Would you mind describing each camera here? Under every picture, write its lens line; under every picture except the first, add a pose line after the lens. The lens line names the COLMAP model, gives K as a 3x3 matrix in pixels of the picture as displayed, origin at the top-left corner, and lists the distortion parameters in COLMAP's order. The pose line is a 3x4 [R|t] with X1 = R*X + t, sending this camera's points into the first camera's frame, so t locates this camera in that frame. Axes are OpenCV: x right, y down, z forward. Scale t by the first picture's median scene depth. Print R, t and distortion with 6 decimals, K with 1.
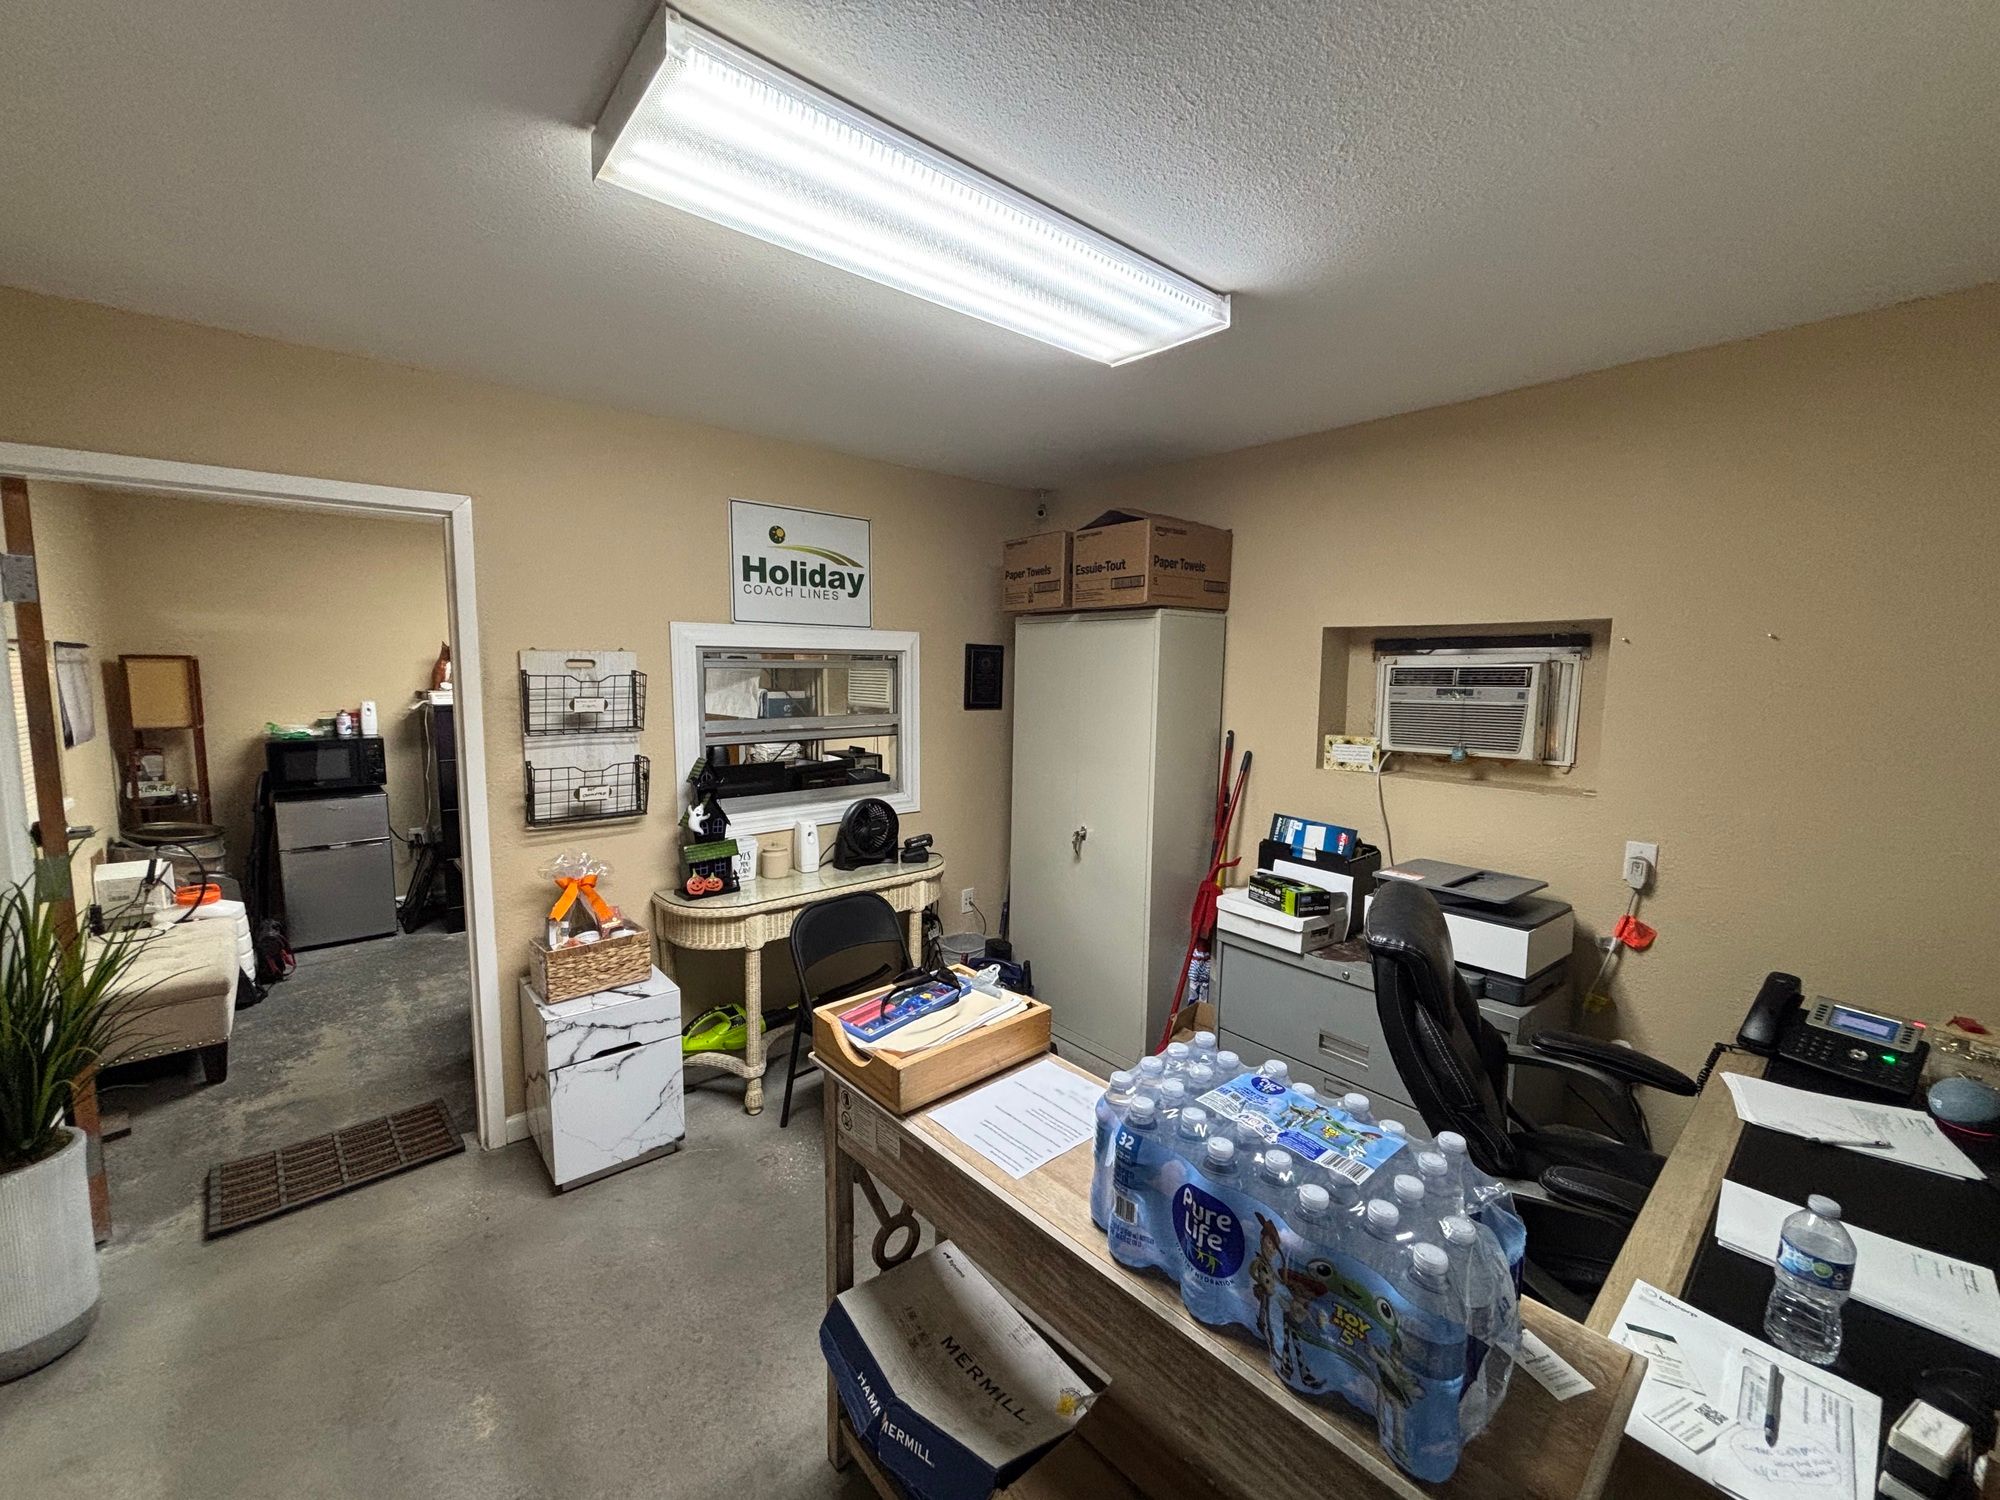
lens RADIAL K [[806.4, 0, 1000.0], [0, 806.4, 750.0], [0, 0, 1]] dist [0.000073, -0.000162]
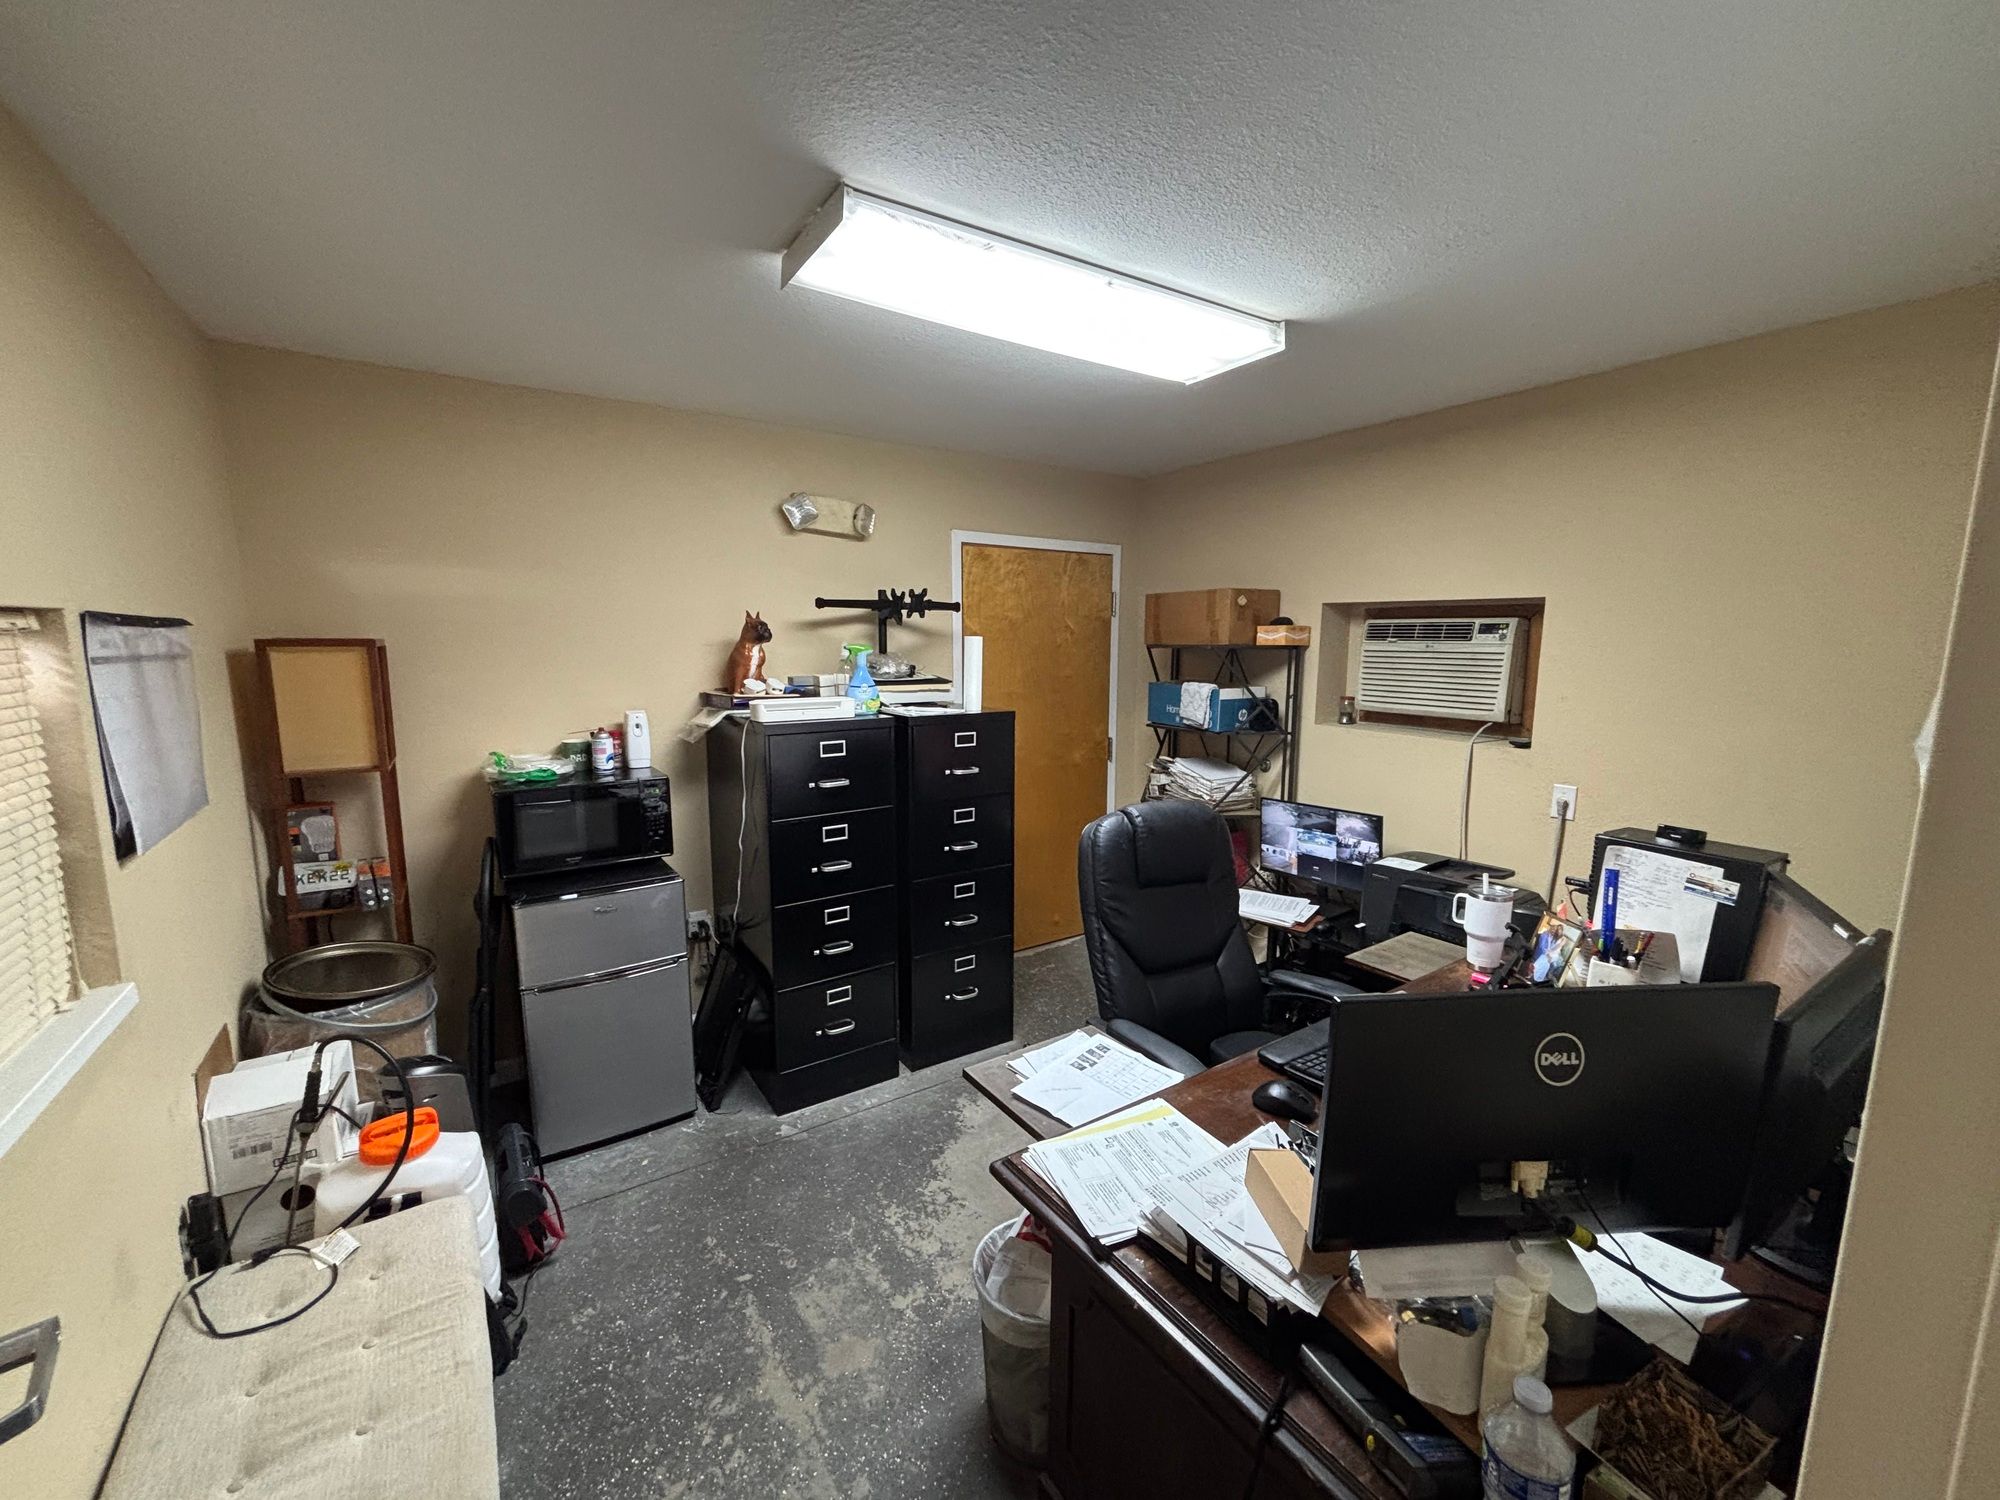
lens RADIAL K [[804.9, 0, 986.0], [0, 804.9, 752.9], [0, 0, 1]] dist [0.000668, 0.000123]
pose [[0.990534, 0.009356, -0.136951, -0.509817], [-0.004421, 0.999331, 0.036296, -0.061099], [0.137199, -0.035347, 0.989913, 0.506994]]
